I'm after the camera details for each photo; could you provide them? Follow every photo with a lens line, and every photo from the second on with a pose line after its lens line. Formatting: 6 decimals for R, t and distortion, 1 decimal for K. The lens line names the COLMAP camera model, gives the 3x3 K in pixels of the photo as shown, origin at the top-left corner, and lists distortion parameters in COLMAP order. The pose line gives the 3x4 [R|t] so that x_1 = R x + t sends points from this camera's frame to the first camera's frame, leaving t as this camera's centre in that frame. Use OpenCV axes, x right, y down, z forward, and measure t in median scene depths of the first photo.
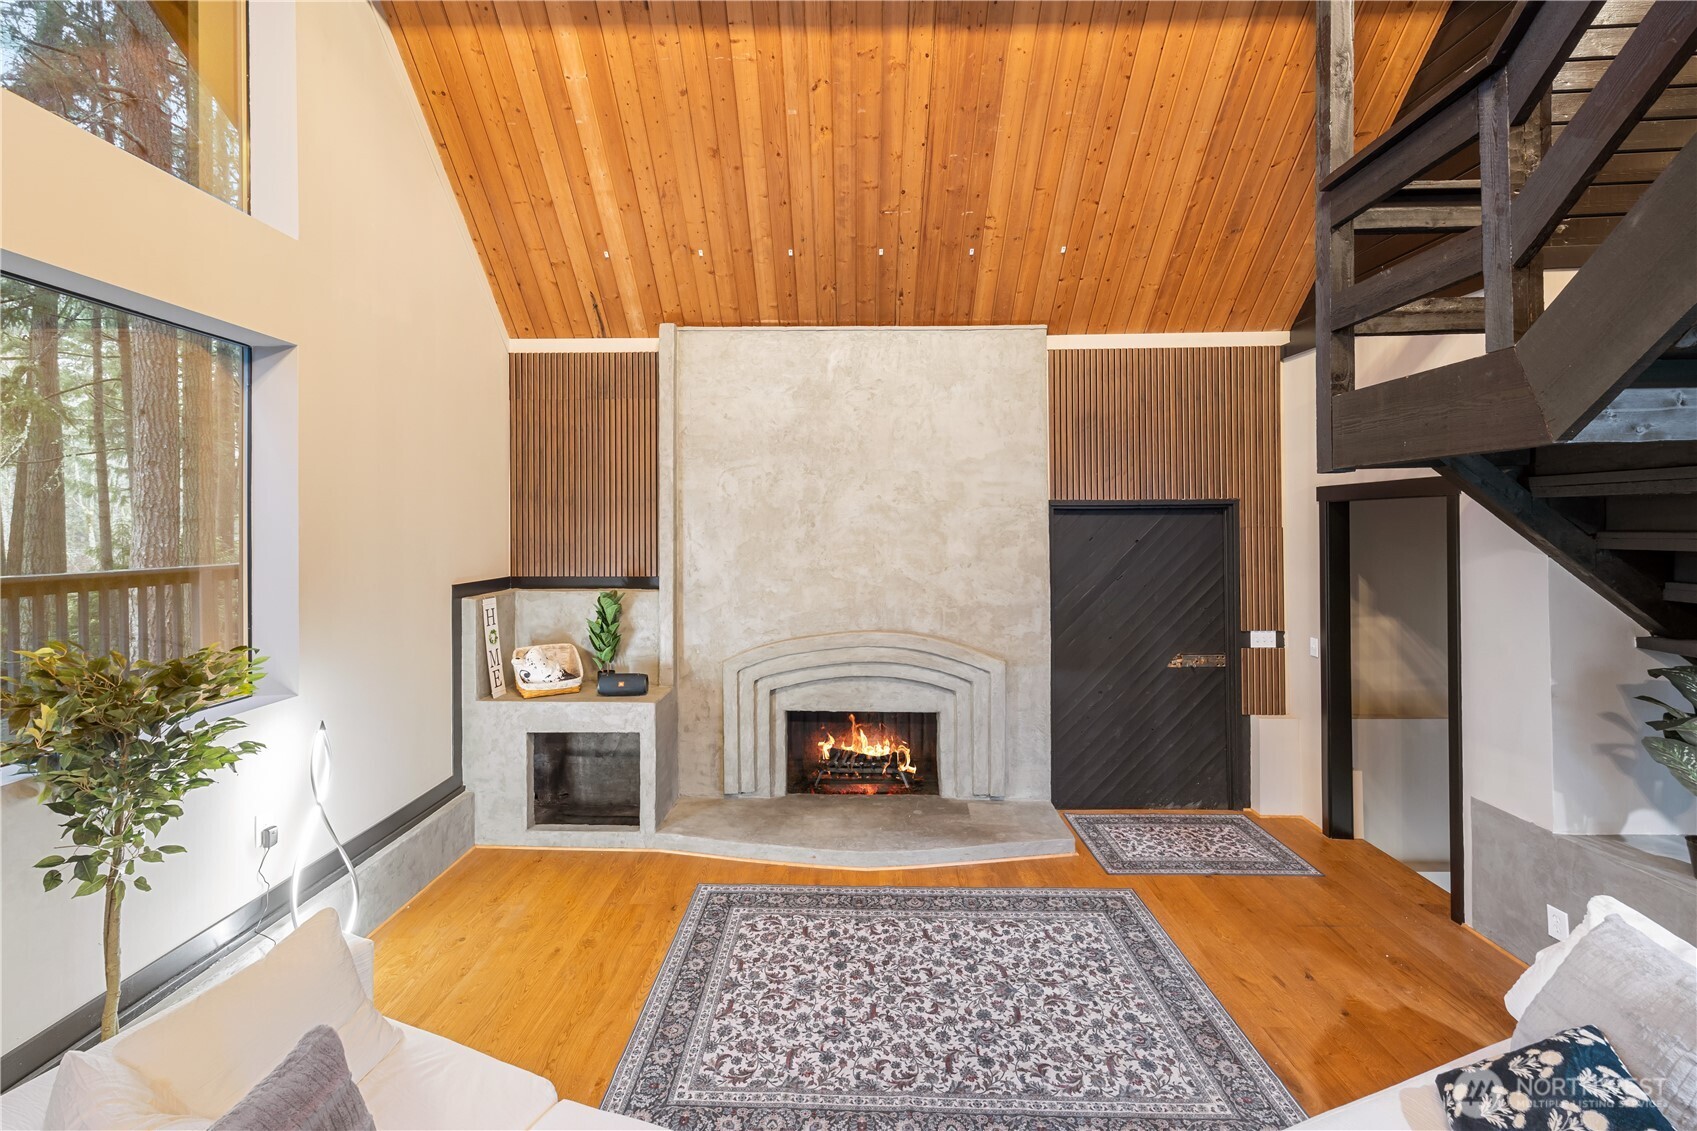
lens RADIAL K [[688.0, 0, 828.1], [0, 688.0, 525.1], [0, 0, 1]] dist [0.000272, 0.000138]
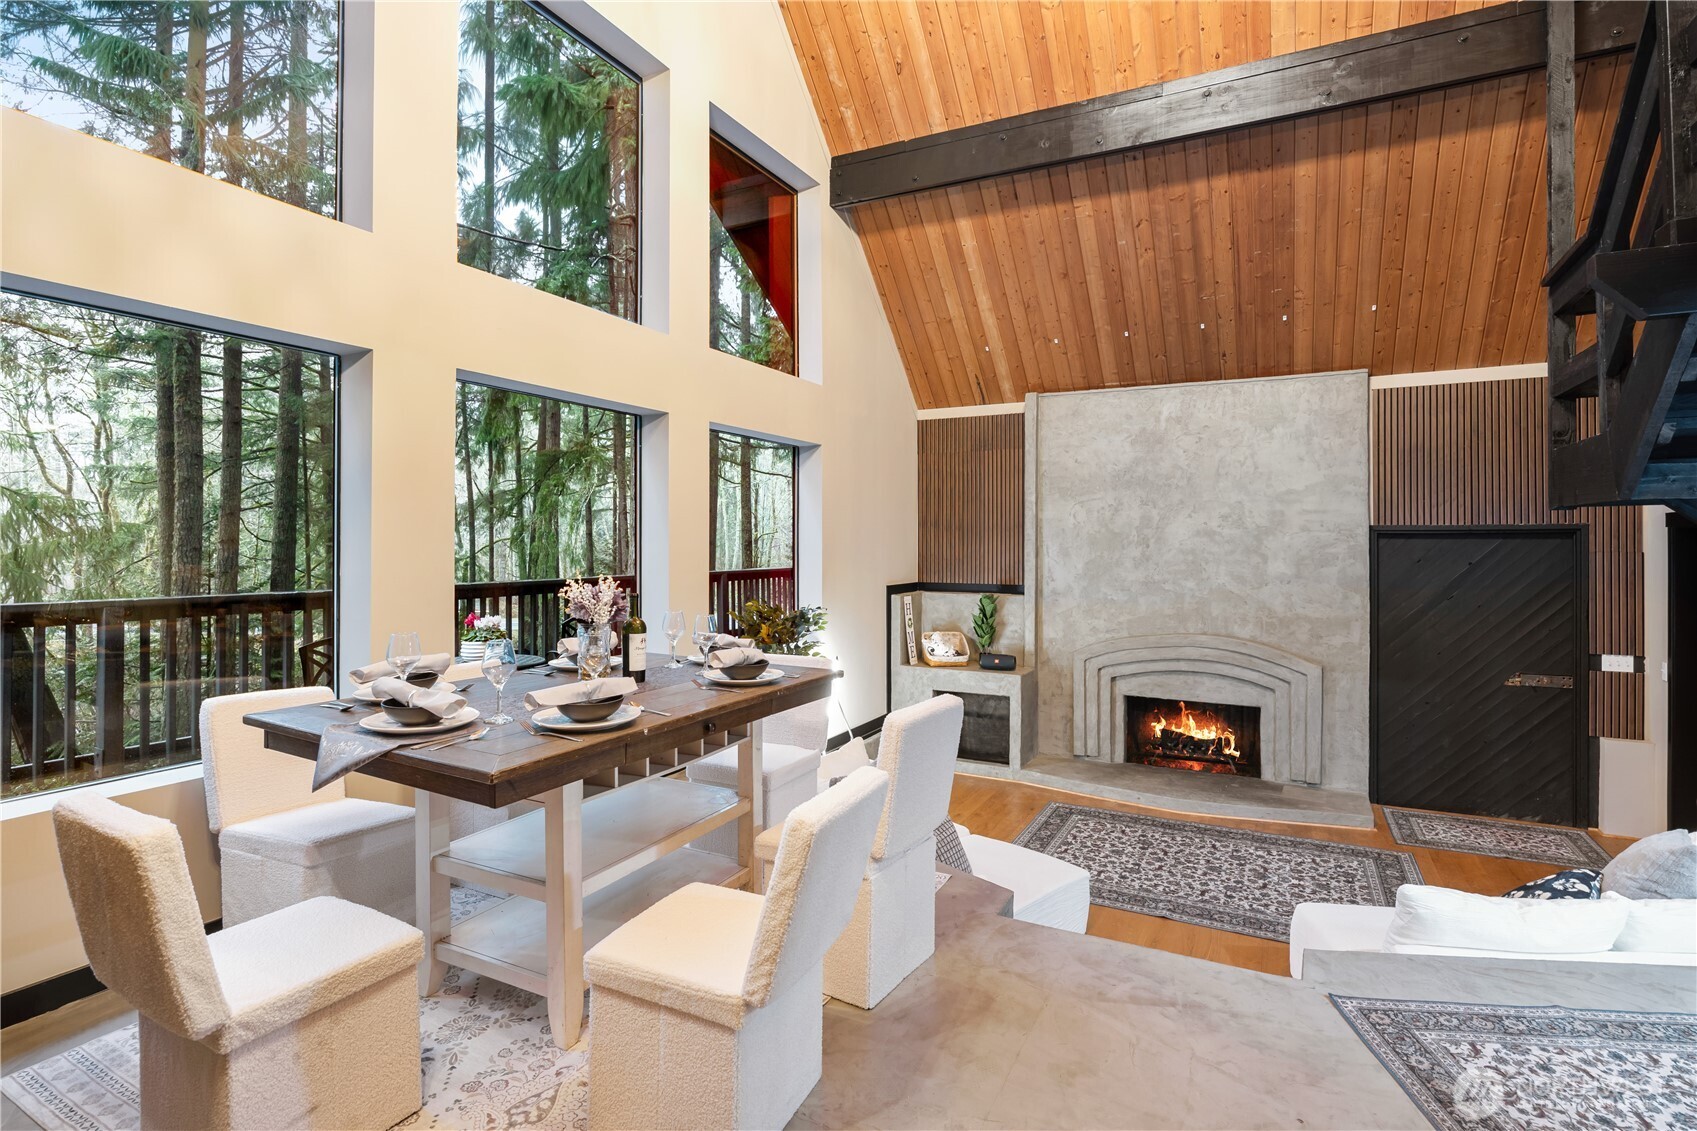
lens RADIAL K [[824.1, 0, 852.0], [0, 824.1, 541.2], [0, 0, 1]] dist [-0.017208, 0.000327]
pose [[0.899557, 0.004803, -0.436777, 0.147347], [-0.002626, 0.999981, 0.005588, -0.016499], [0.436796, -0.003879, 0.899552, -0.568862]]
